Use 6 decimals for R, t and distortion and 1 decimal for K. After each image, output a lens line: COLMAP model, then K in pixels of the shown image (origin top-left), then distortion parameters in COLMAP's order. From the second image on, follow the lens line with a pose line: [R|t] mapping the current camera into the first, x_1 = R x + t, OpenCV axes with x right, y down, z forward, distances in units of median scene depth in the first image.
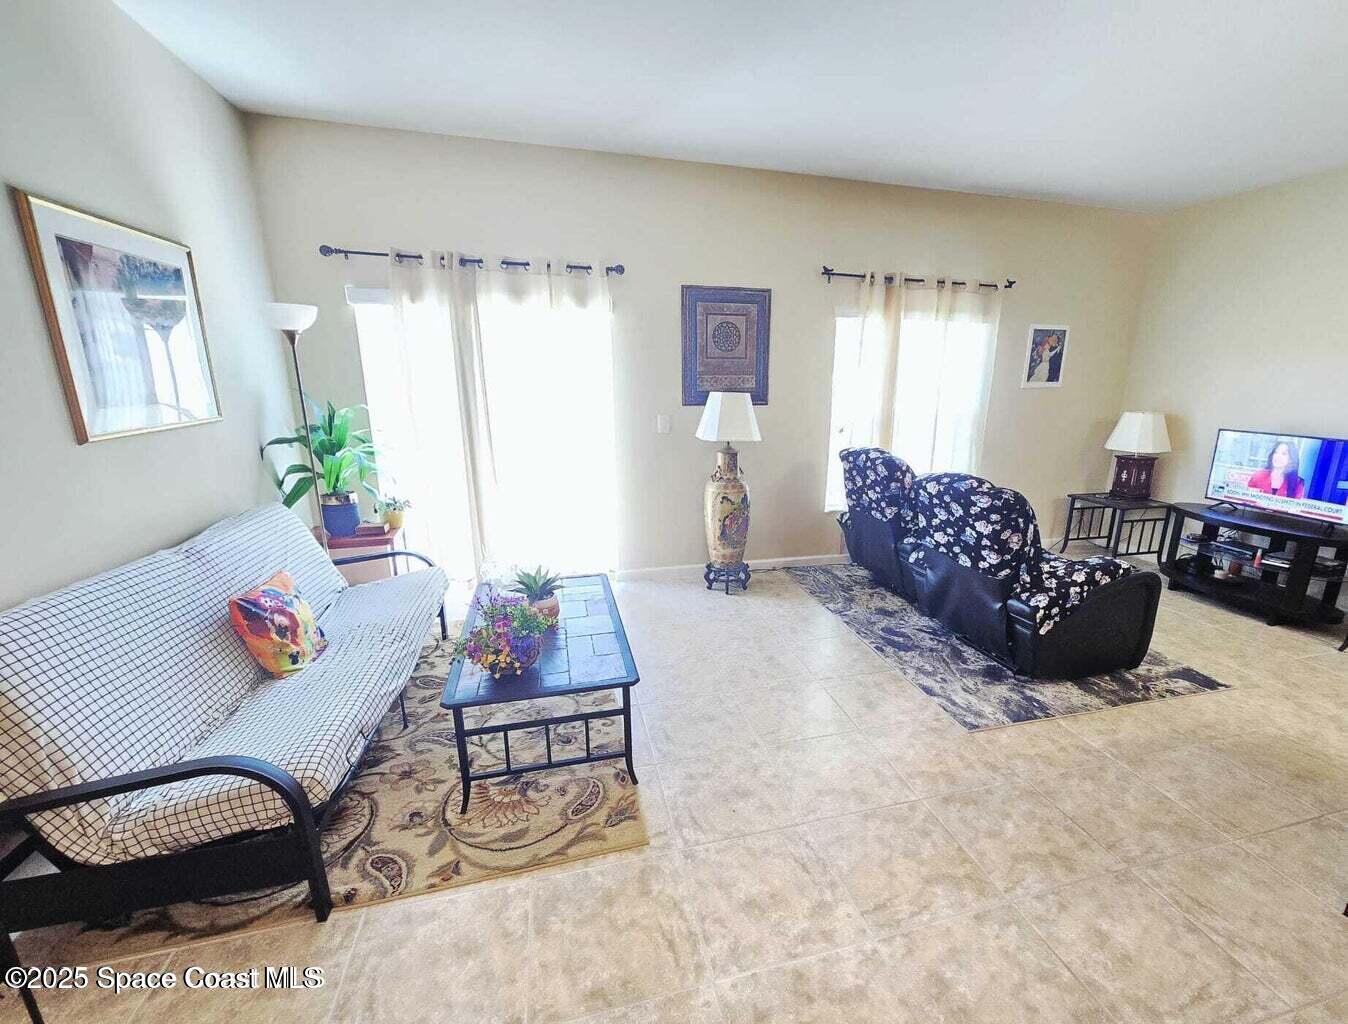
lens RADIAL K [[598.5, 0, 728.0], [0, 598.5, 539.7], [0, 0, 1]] dist [-0.003062, -0.001856]
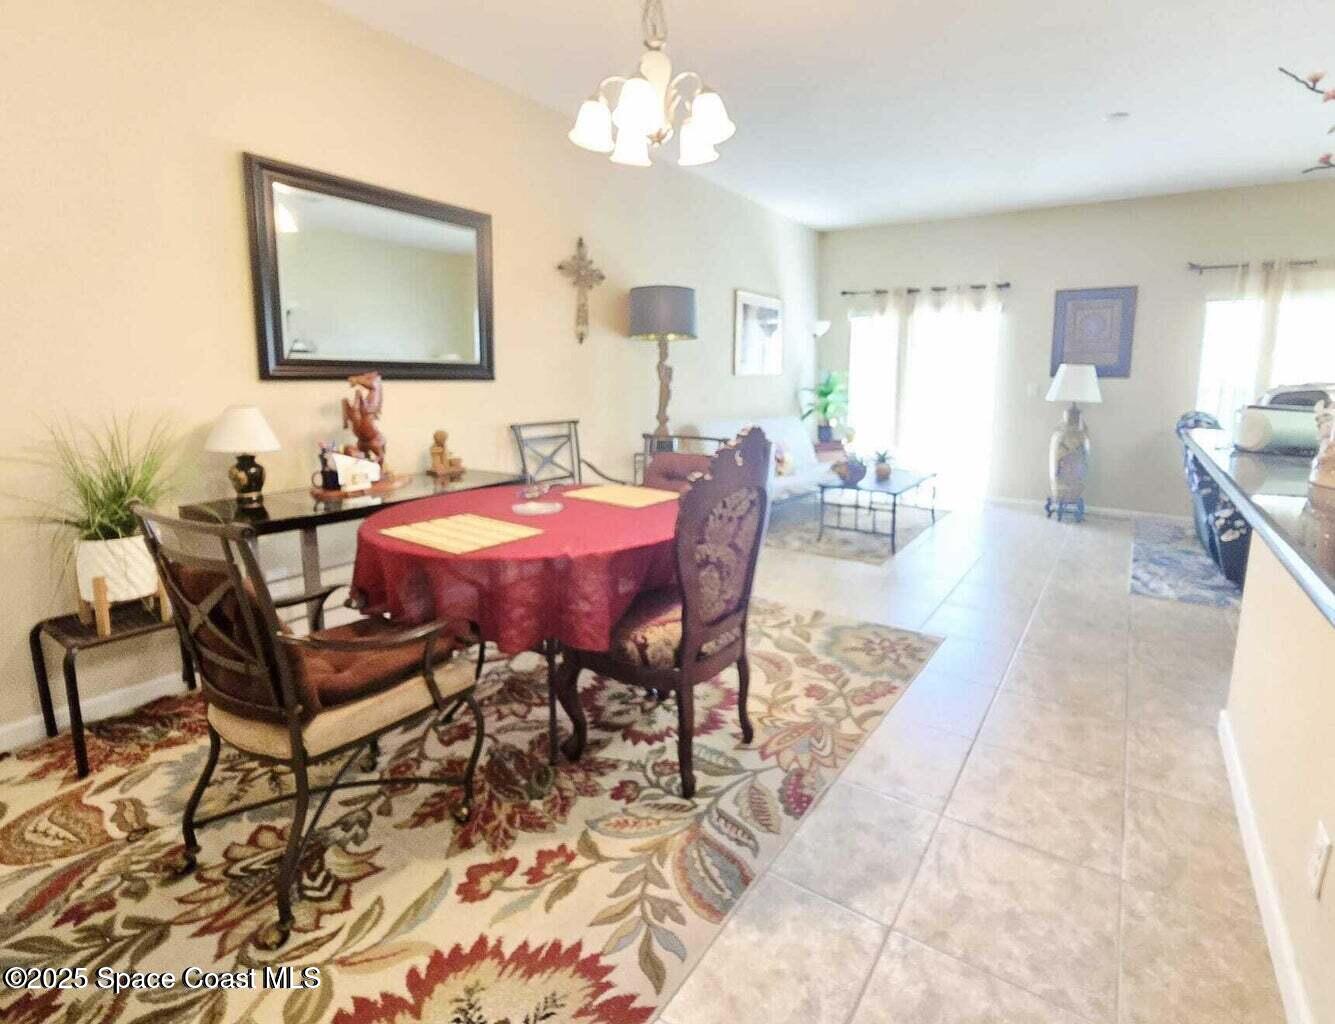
lens RADIAL K [[633.2, 0, 738.0], [0, 633.2, 461.6], [0, 0, 1]] dist [-0.008247, 0.002250]
pose [[0.670216, 0.100402, -0.735344, 0.613597], [-0.204077, 0.977544, -0.052532, 0.209828], [0.713557, 0.185275, 0.675655, -0.488859]]
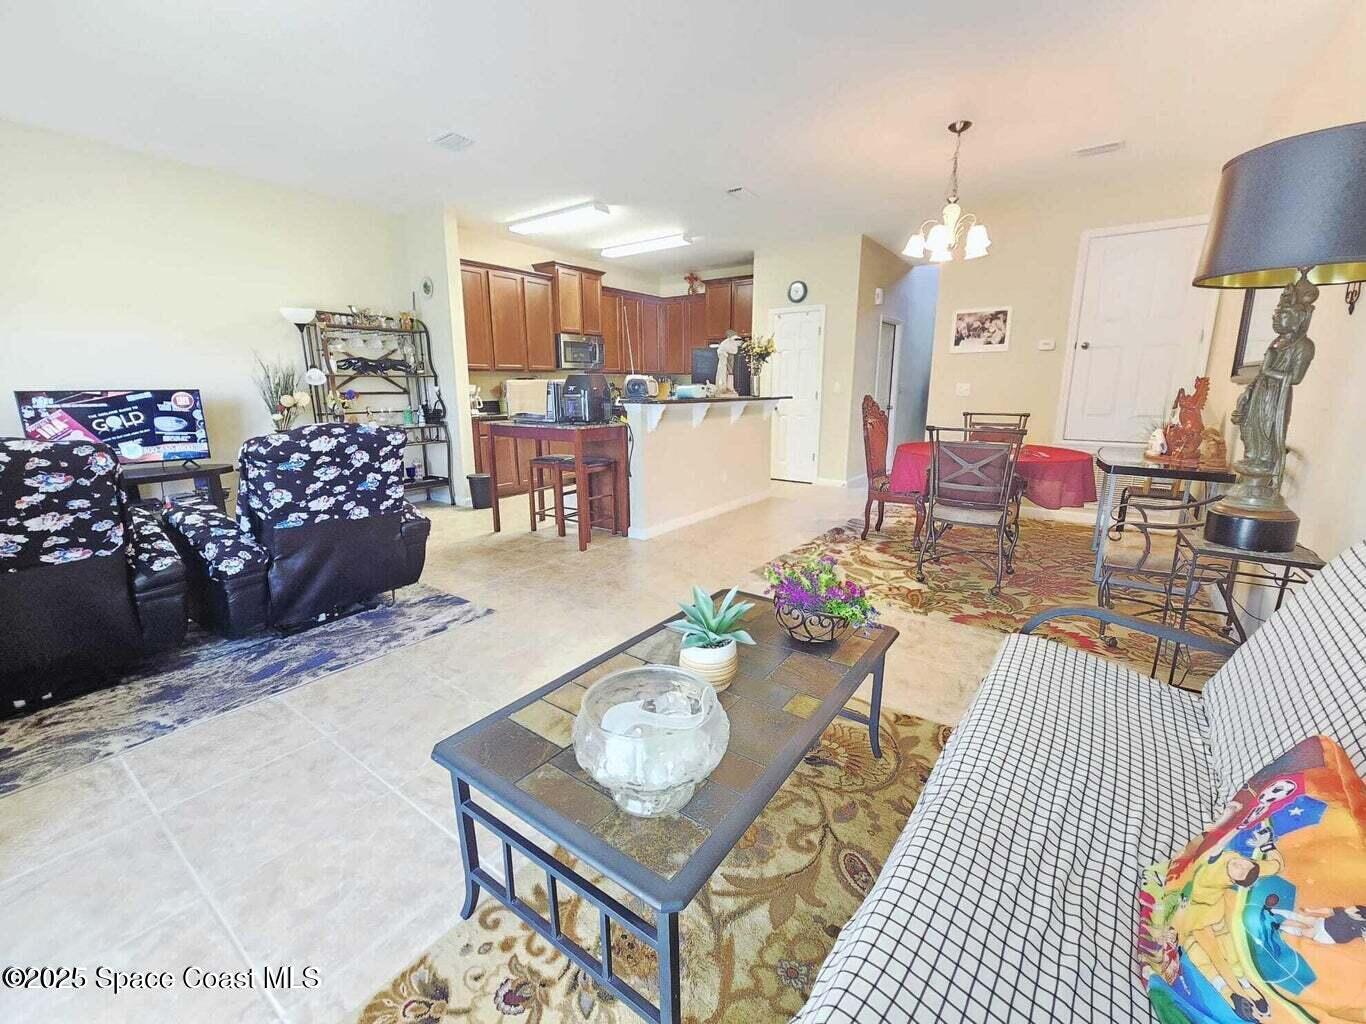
lens RADIAL K [[555.0, 0, 688.4], [0, 555.0, 507.1], [0, 0, 1]] dist [-0.006022, 0.000156]
pose [[-0.616882, -0.185512, 0.764881, -0.504181], [0.200546, 0.902698, 0.380680, -0.172767], [-0.761077, 0.388228, -0.519654, 0.905637]]
